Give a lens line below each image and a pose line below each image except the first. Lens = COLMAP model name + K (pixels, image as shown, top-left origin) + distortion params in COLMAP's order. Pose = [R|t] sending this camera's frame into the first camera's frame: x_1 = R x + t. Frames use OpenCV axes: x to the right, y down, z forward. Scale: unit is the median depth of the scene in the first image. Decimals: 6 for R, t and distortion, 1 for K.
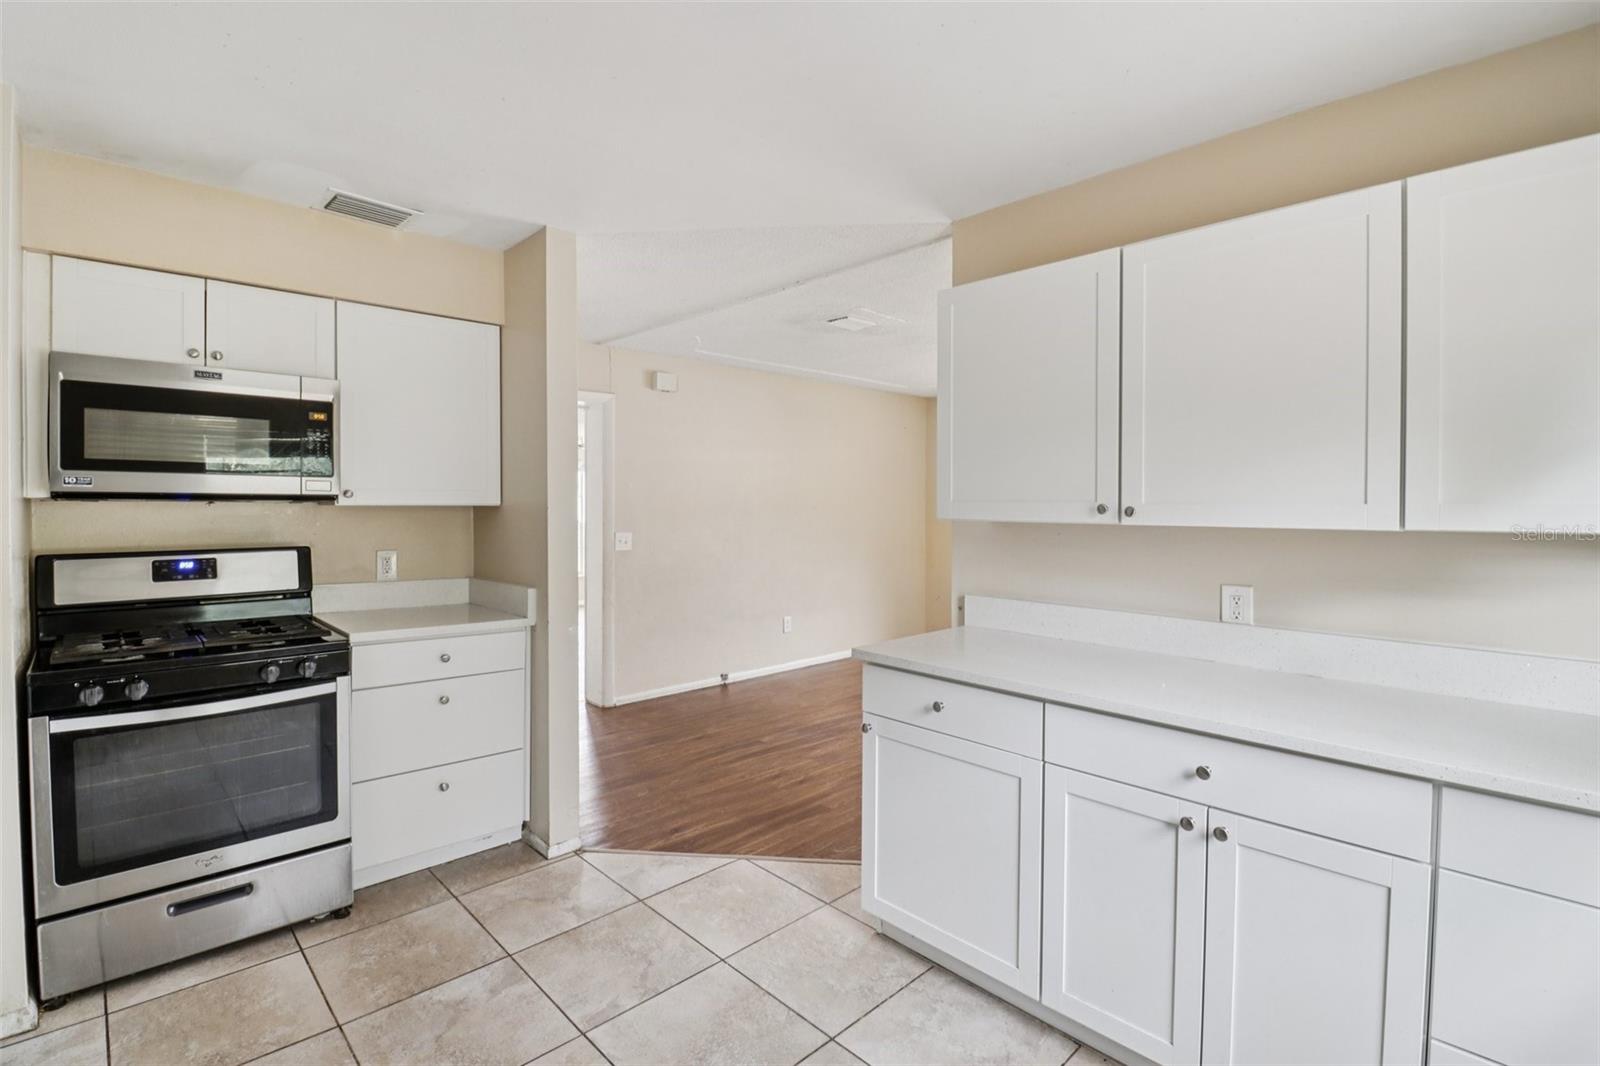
lens RADIAL K [[742.5, 0, 807.0], [0, 742.5, 526.2], [0, 0, 1]] dist [-0.000388, -0.001408]
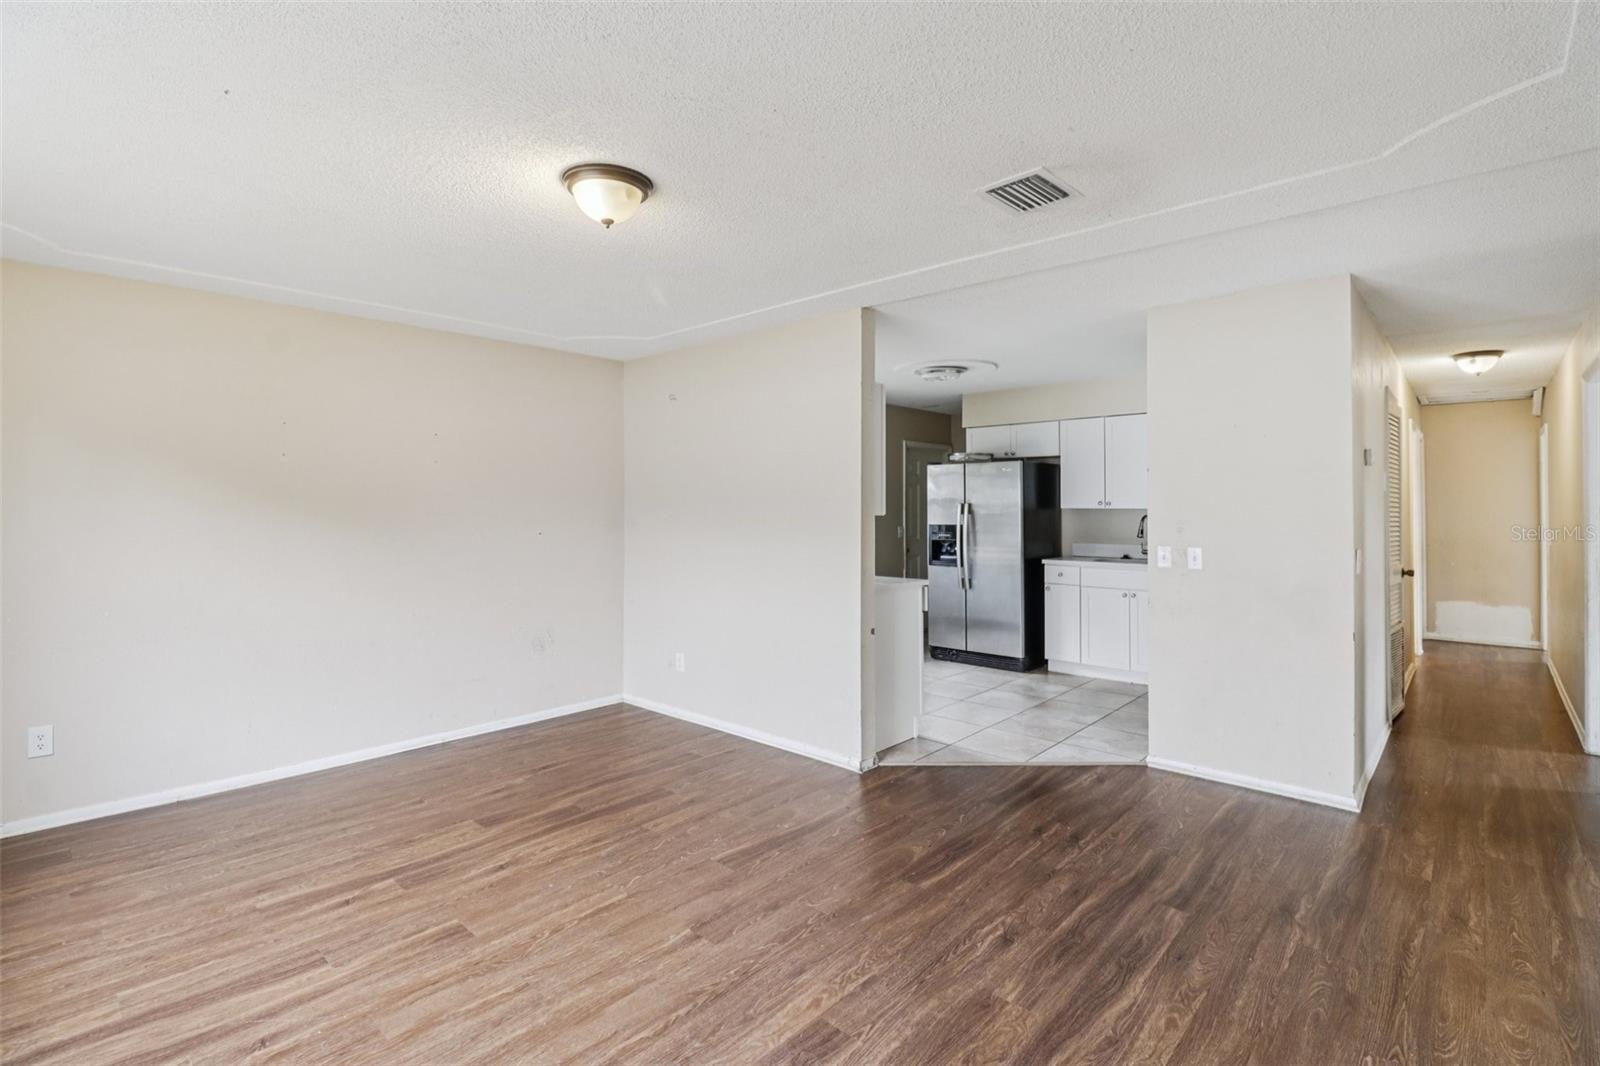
lens RADIAL K [[742.5, 0, 801.9], [0, 742.5, 491.6], [0, 0, 1]] dist [-0.000388, -0.001408]
pose [[-0.998588, 0.002052, -0.053078, 0.267185], [0.001466, 0.999938, 0.011068, -0.048872], [0.053098, 0.010974, -0.998529, 1.575419]]
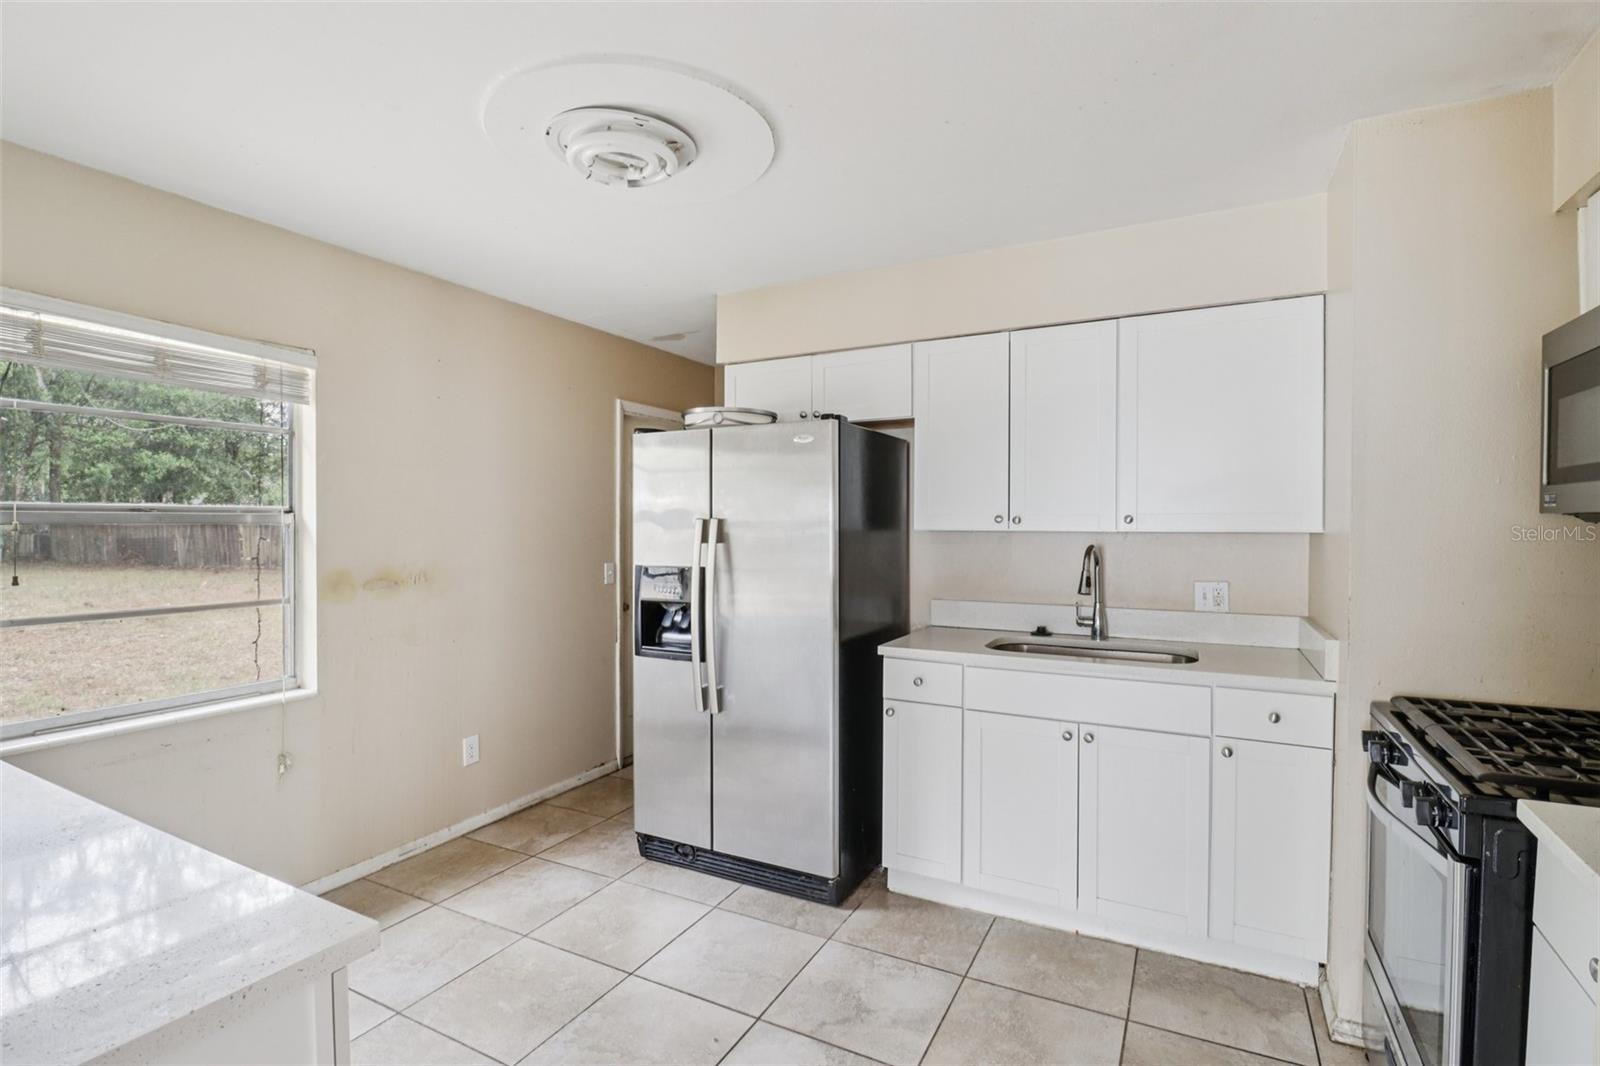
lens RADIAL K [[742.5, 0, 800.9], [0, 742.5, 535.5], [0, 0, 1]] dist [-0.000388, -0.001408]
pose [[-0.952182, 0.005749, -0.305478, 0.082206], [-0.008313, 0.998965, 0.044712, -0.031999], [0.305419, 0.045113, -0.951149, 1.035852]]
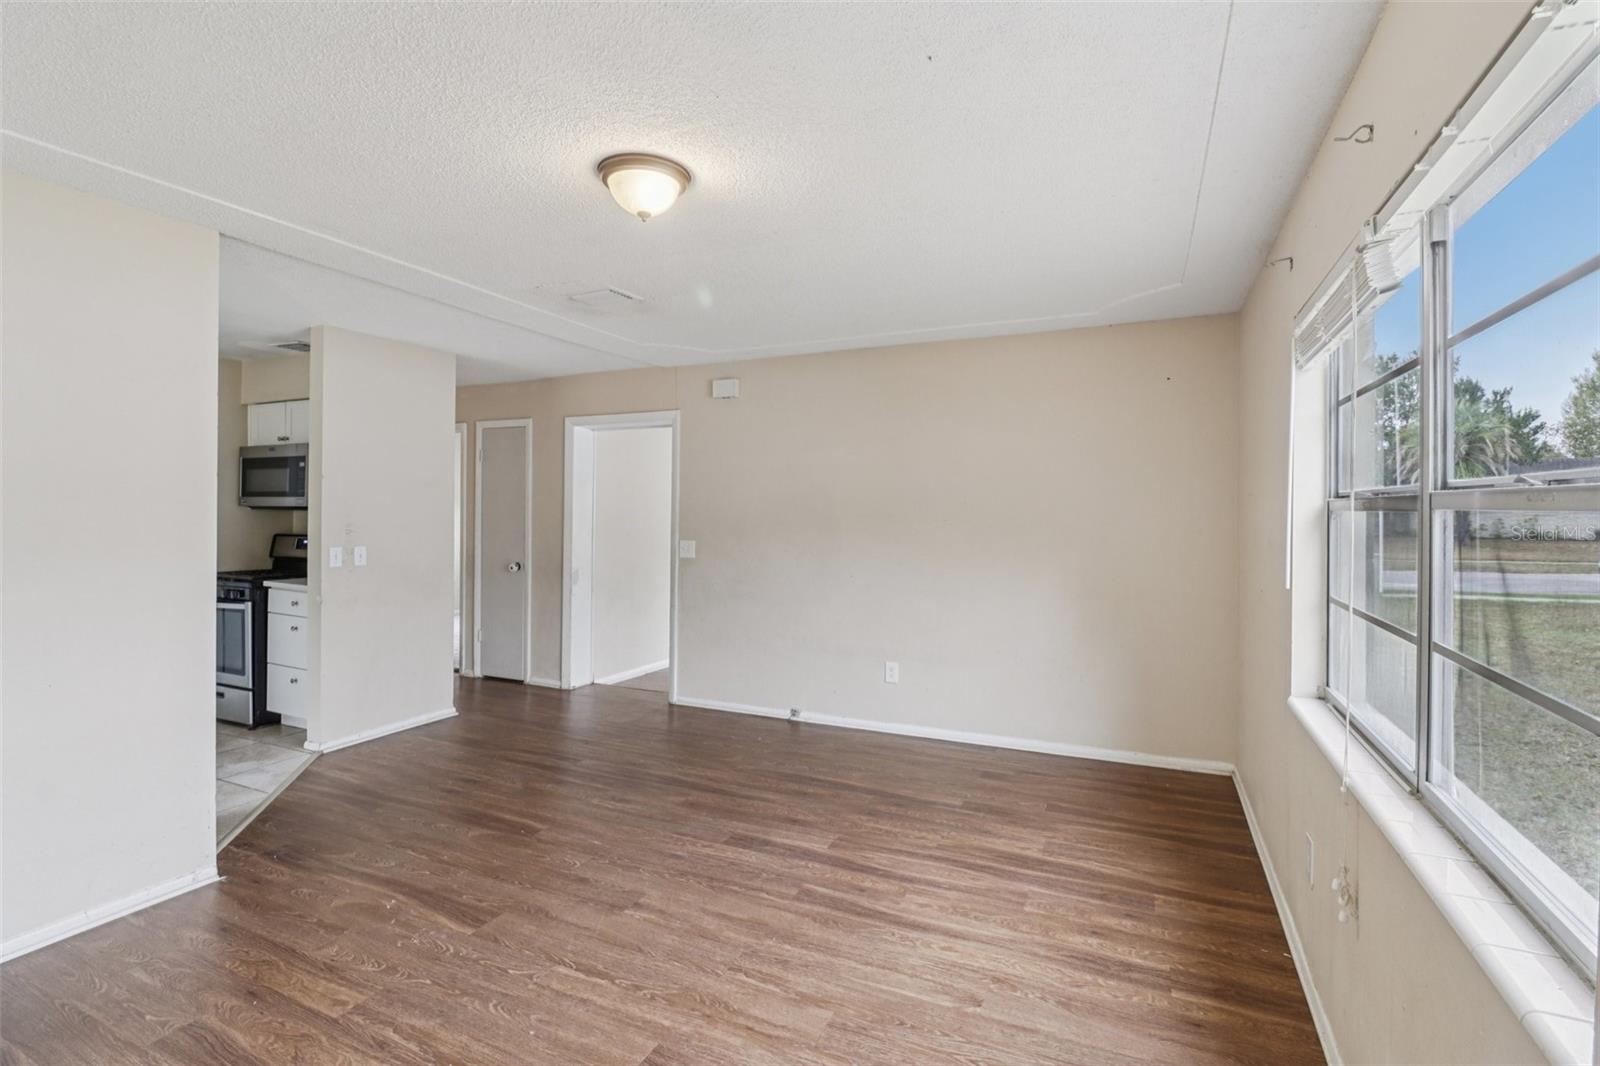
lens RADIAL K [[742.5, 0, 805.9], [0, 742.5, 520.3], [0, 0, 1]] dist [-0.000388, -0.001408]
pose [[0.360762, 0.006059, -0.932638, 0.929395], [-0.032676, 0.999447, -0.006147, -0.022462], [0.932085, 0.032692, 0.360760, 0.918848]]
